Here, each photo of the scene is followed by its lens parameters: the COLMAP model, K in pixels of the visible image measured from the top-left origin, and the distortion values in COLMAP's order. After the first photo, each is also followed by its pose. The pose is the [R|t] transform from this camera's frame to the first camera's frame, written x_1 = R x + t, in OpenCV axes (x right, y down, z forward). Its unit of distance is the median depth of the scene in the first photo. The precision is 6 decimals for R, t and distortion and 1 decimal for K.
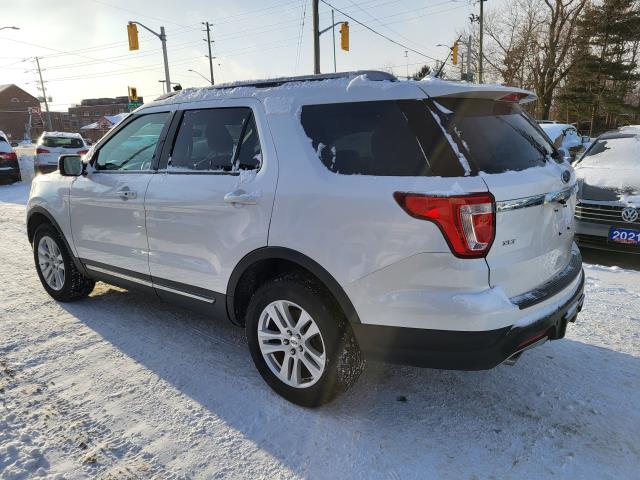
lens RADIAL K [[488.6, 0, 316.4], [0, 488.6, 239.3], [0, 0, 1]] dist [0.068924, -0.041665]
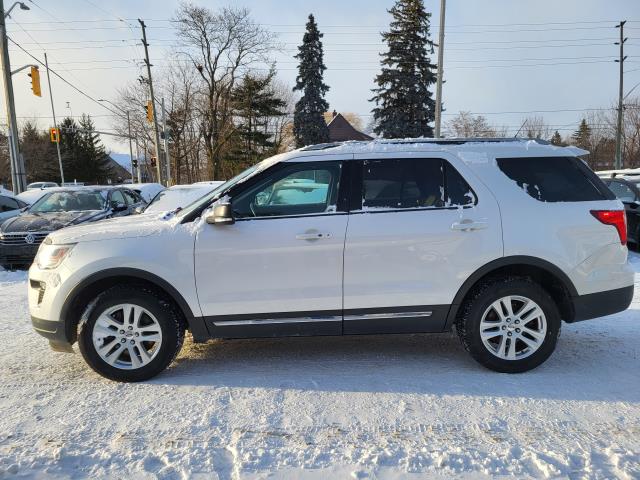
lens RADIAL K [[488.9, 0, 314.8], [0, 488.9, 241.1], [0, 0, 1]] dist [0.067871, -0.040249]
pose [[0.762938, -0.077208, 0.641844, -1.145236], [0.144673, 0.988053, -0.053115, -0.026739], [-0.630075, 0.133381, 0.764993, 0.214270]]
